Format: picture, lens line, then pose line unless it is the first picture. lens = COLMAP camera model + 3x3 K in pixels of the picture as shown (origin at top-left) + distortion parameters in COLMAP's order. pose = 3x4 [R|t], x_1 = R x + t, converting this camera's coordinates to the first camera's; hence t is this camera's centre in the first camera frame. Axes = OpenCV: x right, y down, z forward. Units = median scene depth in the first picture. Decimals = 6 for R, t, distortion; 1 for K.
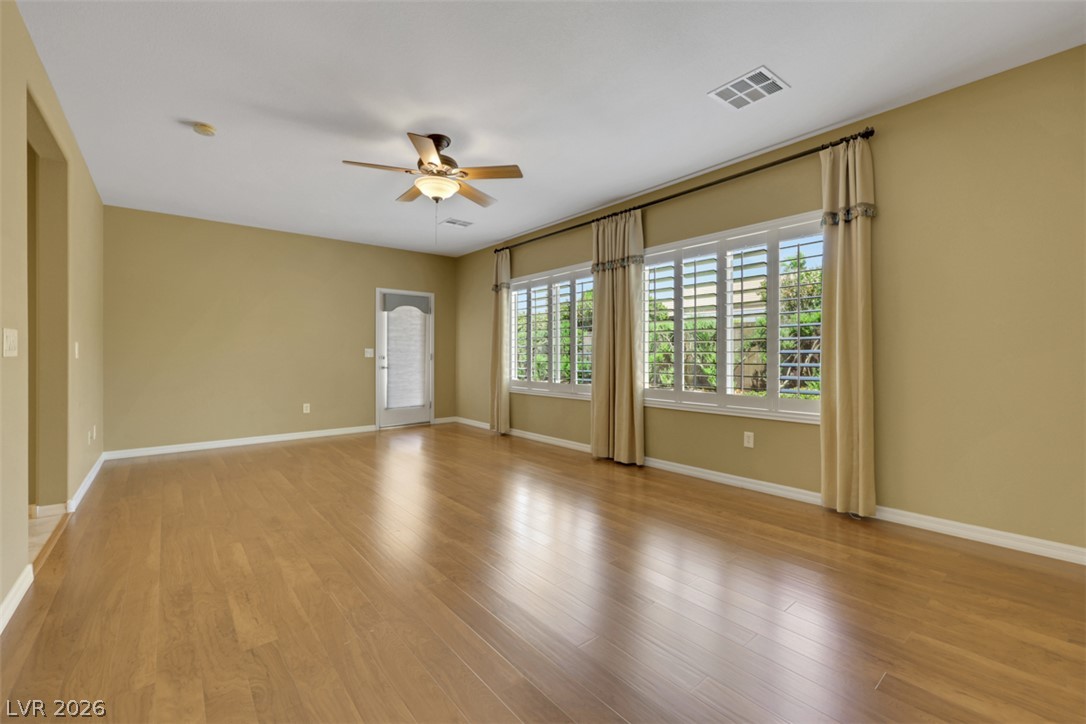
lens RADIAL K [[456.1, 0, 545.5], [0, 456.1, 363.5], [0, 0, 1]] dist [0.000556, 0.000118]
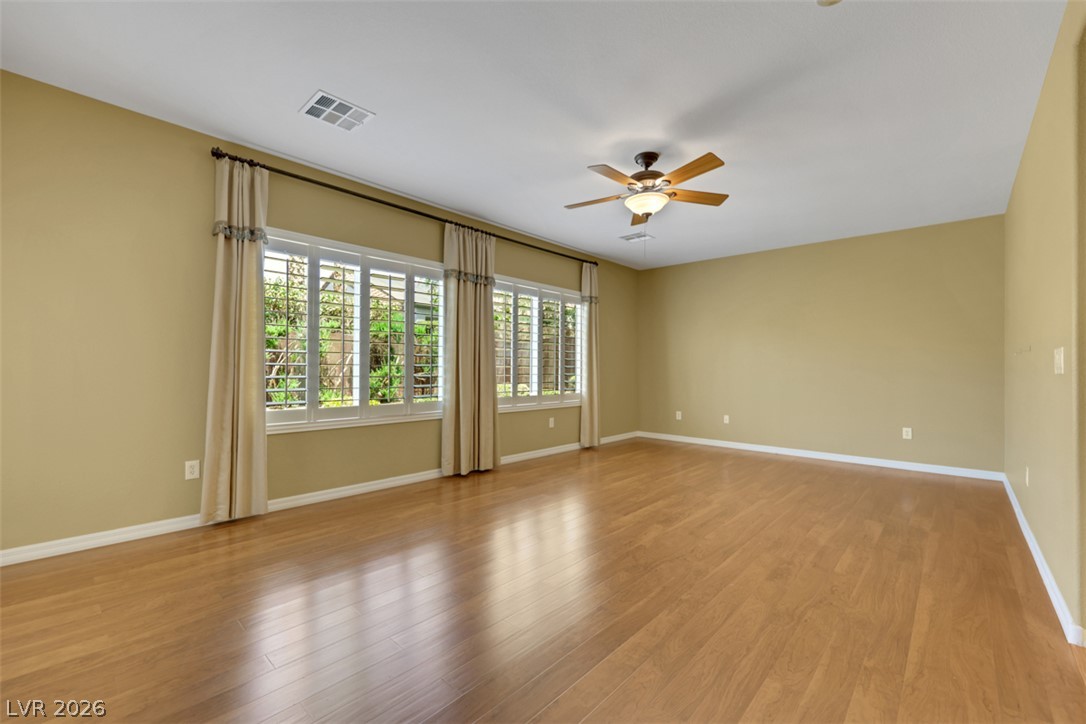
lens RADIAL K [[456.1, 0, 545.5], [0, 456.1, 363.5], [0, 0, 1]] dist [0.000556, 0.000118]
pose [[-0.143917, 0.011473, 0.989523, -1.308283], [0.011669, 0.999883, -0.009896, -0.023624], [-0.989521, 0.010123, -0.144034, 1.483328]]
